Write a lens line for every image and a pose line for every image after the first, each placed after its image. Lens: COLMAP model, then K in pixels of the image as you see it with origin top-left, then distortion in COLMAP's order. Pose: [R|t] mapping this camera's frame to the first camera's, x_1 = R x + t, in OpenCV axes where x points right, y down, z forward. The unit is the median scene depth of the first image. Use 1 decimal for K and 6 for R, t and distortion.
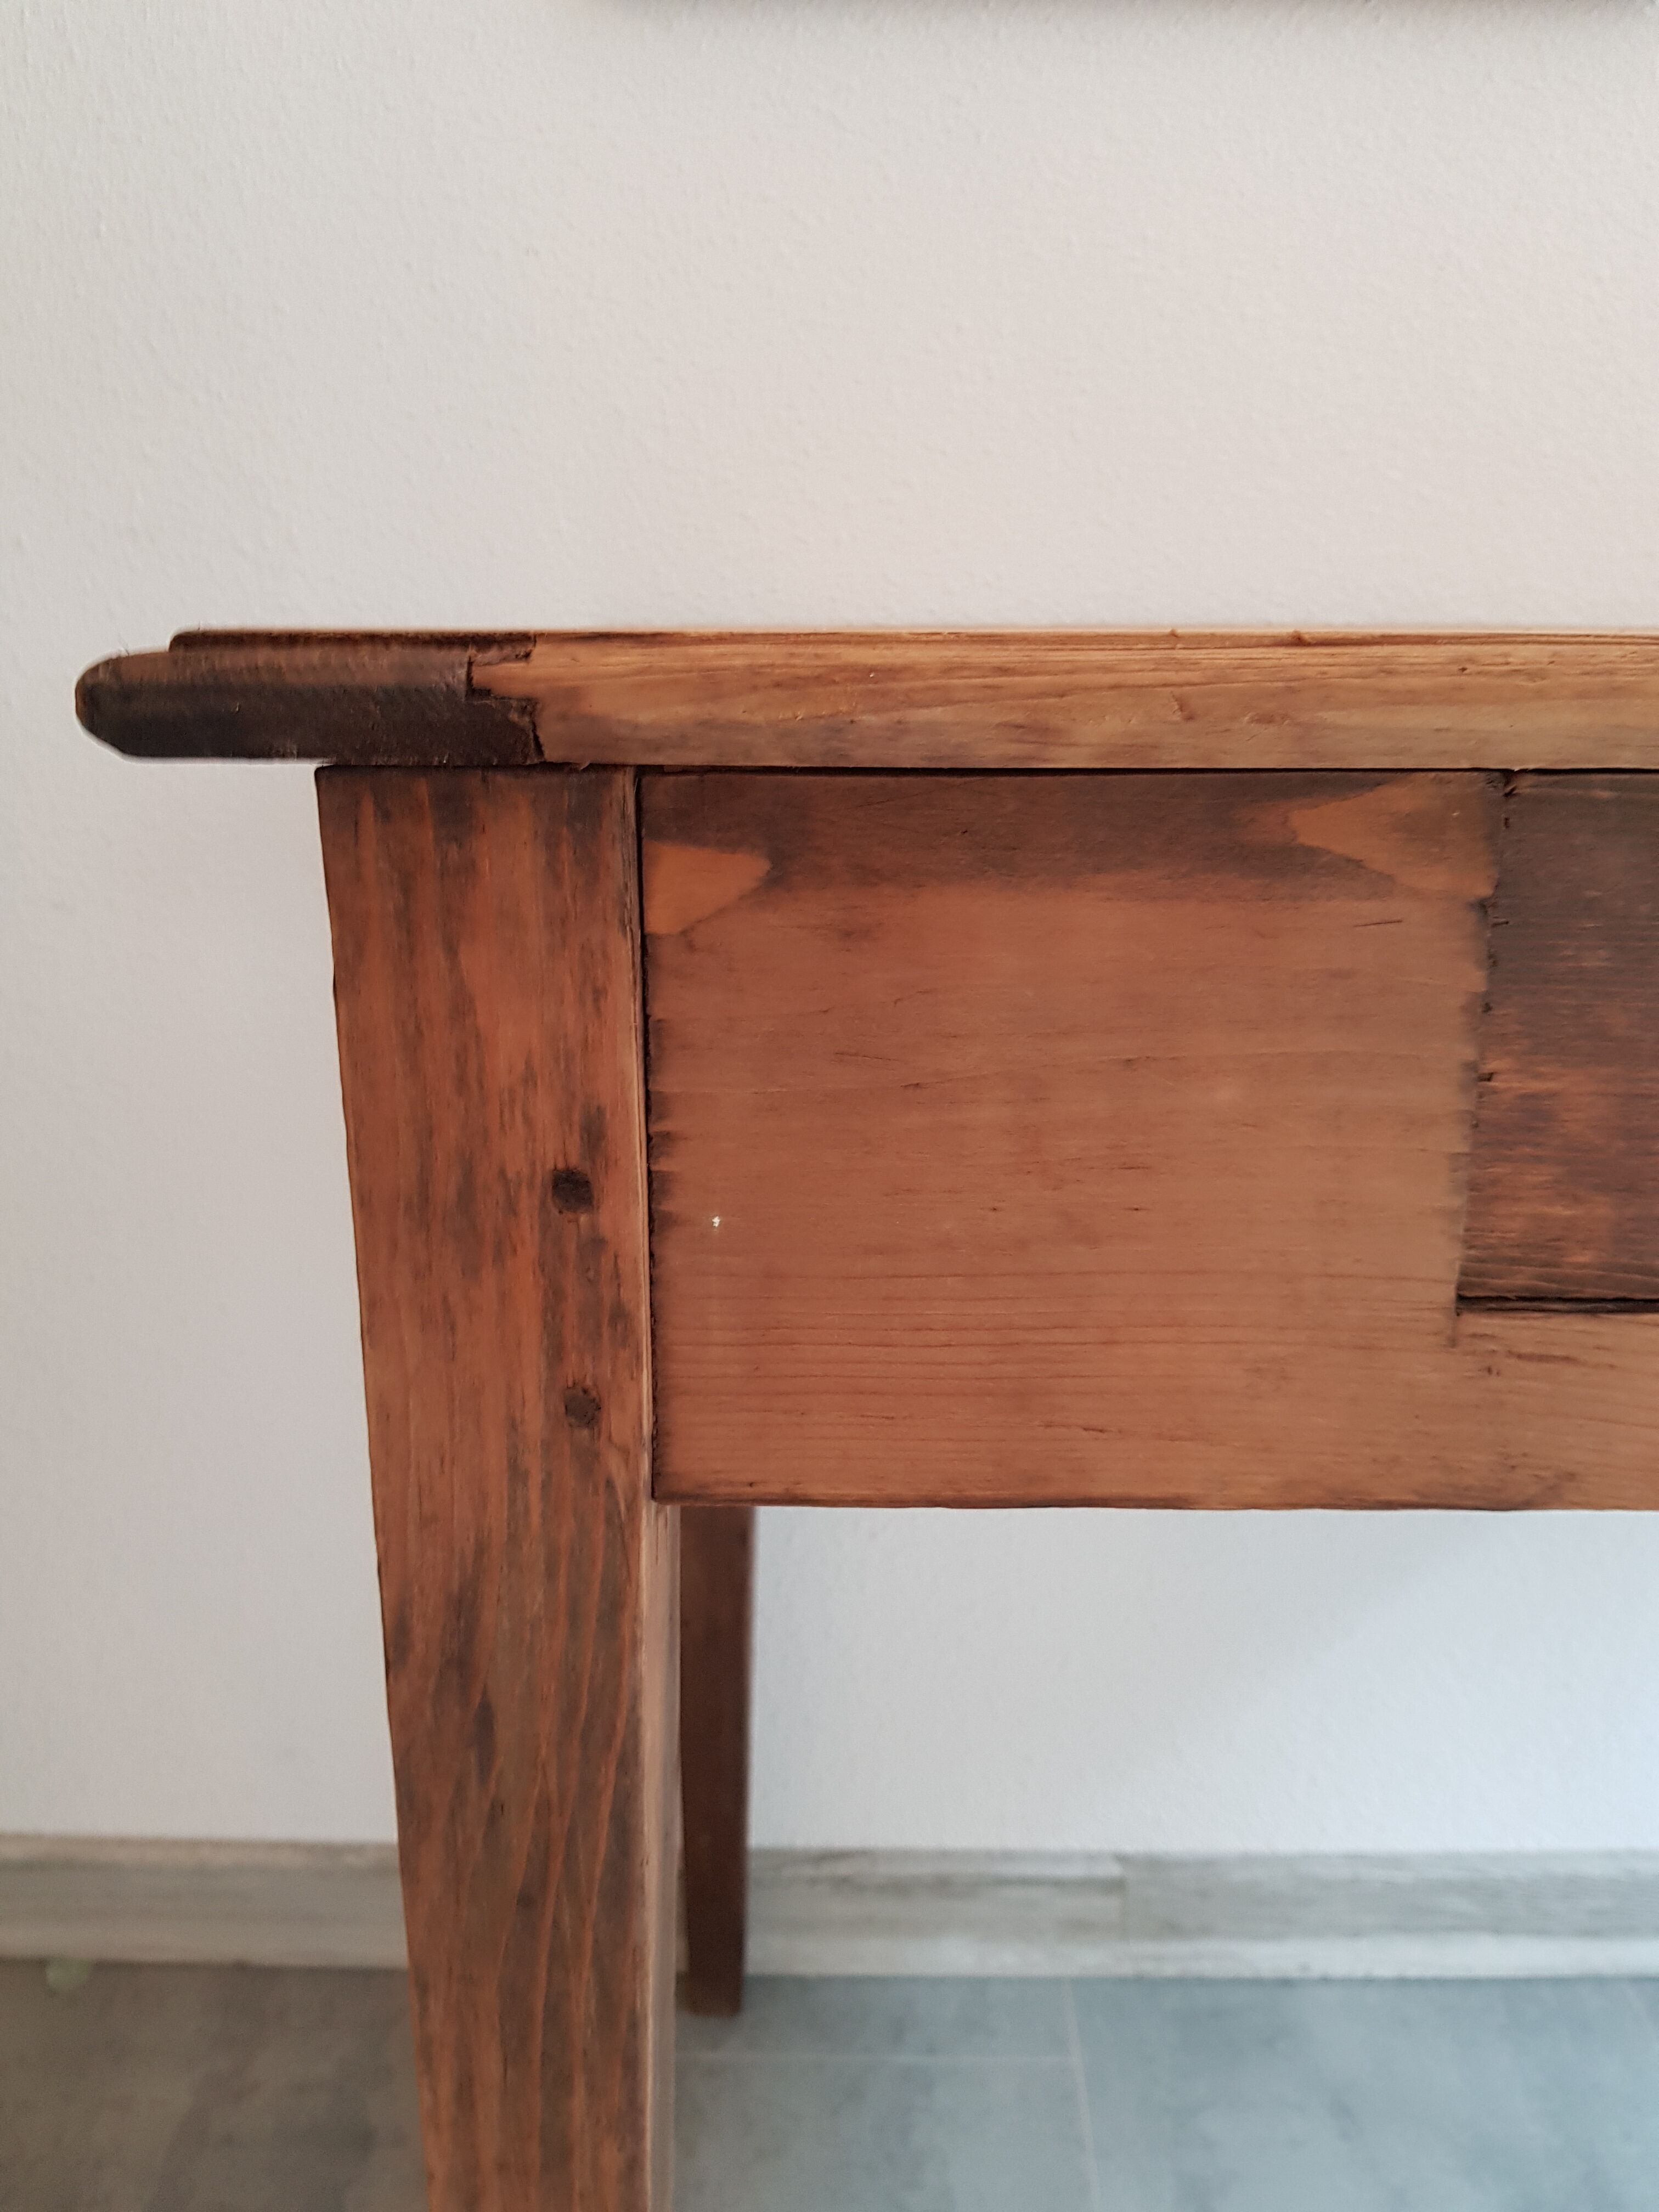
lens RADIAL K [[1783.9, 0, 838.2], [0, 1783.9, 1117.7], [0, 0, 1]] dist [0.002469, -0.006533]
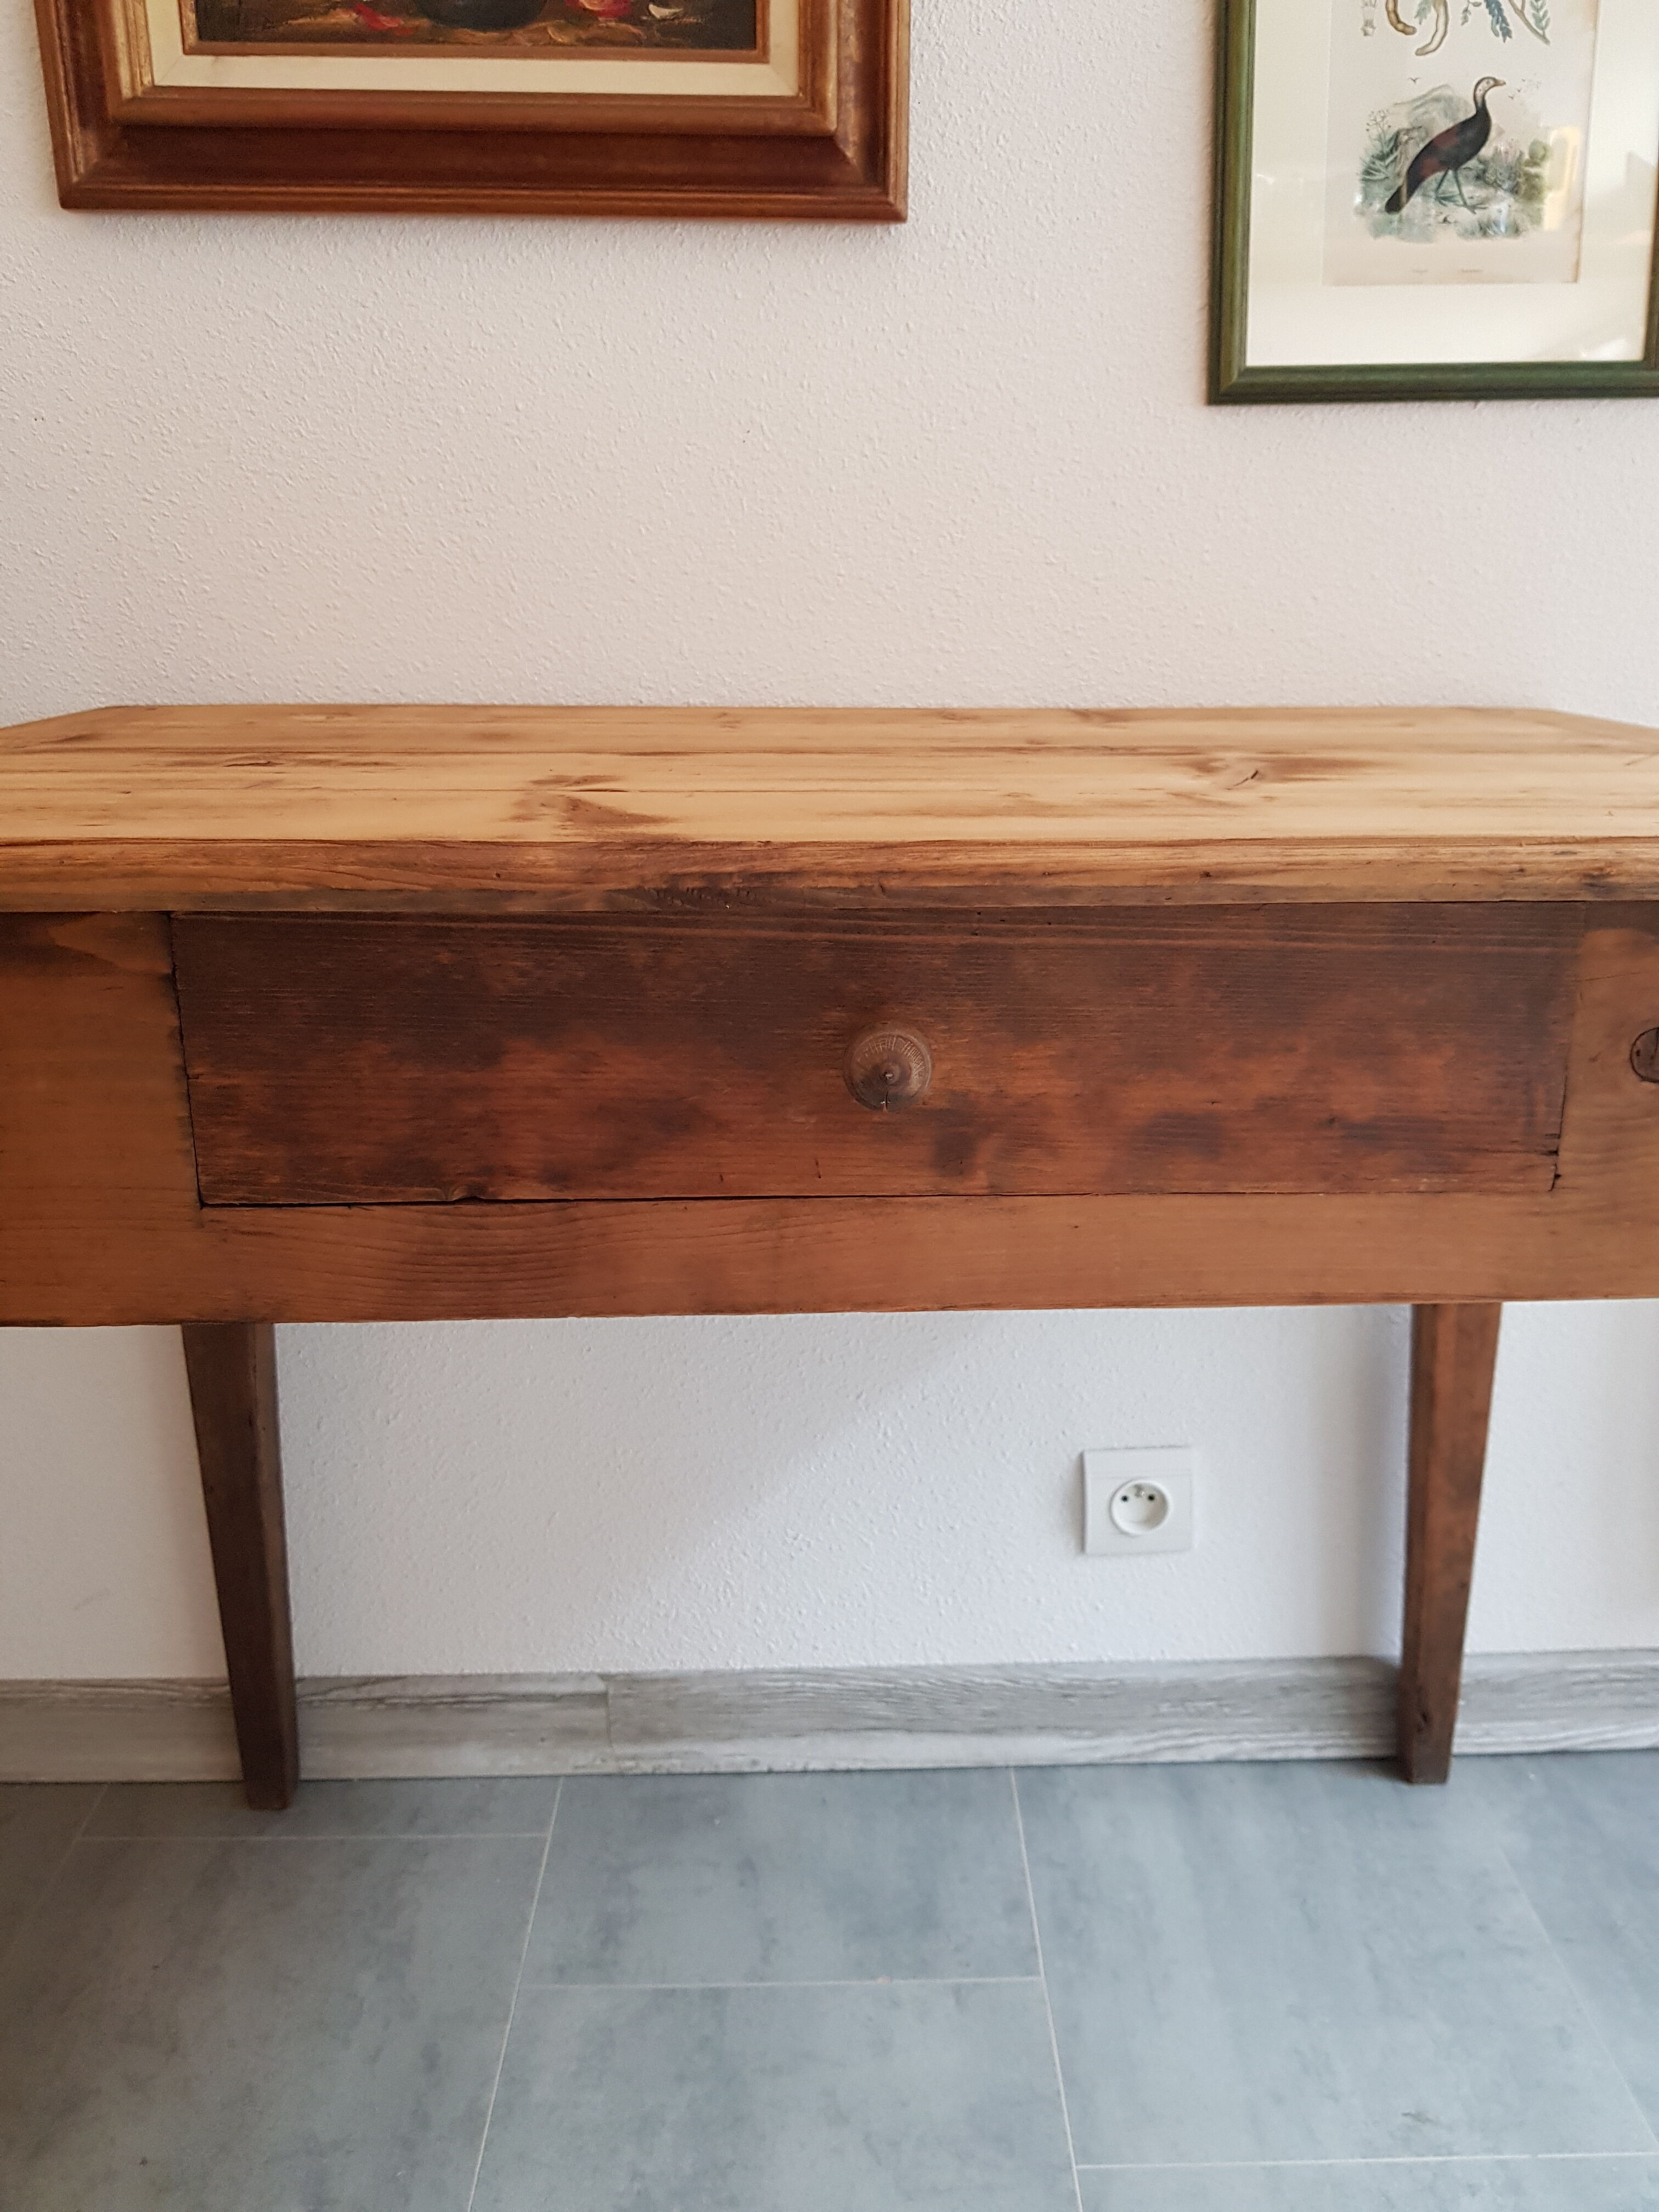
lens RADIAL K [[1735.9, 0, 843.5], [0, 1735.9, 1073.9], [0, 0, 1]] dist [0.086948, -0.164590]
pose [[0.999535, -0.008888, 0.029181, 0.294628], [0.008814, 0.999958, 0.002682, -0.007606], [-0.029203, -0.002424, 0.999571, -0.226788]]
